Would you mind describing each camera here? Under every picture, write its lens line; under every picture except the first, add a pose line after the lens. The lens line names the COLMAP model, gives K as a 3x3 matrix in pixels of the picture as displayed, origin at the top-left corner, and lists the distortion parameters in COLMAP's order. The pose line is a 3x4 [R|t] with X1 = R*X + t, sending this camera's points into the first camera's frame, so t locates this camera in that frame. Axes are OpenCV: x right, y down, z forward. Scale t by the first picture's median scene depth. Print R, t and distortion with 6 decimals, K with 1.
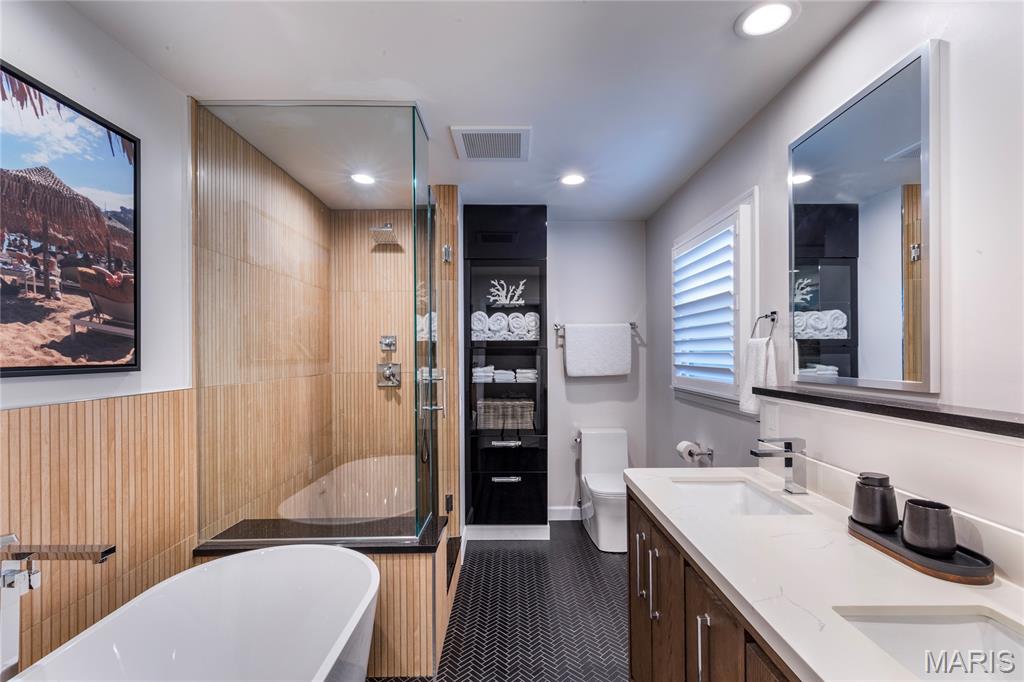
lens RADIAL K [[452.5, 0, 508.6], [0, 452.5, 345.5], [0, 0, 1]] dist [0.000567, 0.000420]
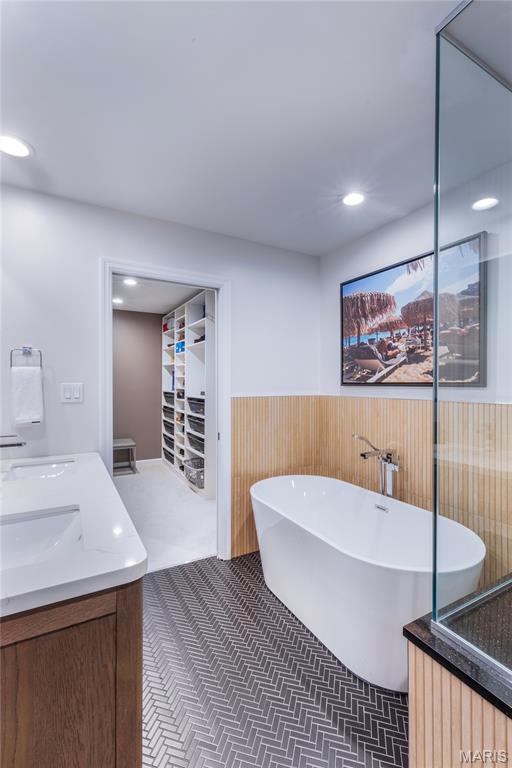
lens RADIAL K [[339.4, 0, 252.7], [0, 339.4, 384.4], [0, 0, 1]] dist [0.000567, 0.000420]
pose [[-0.876696, 0.011023, -0.480919, 0.477449], [0.016843, 0.999828, -0.007789, 0.052839], [0.480750, -0.014928, -0.876731, 1.964824]]
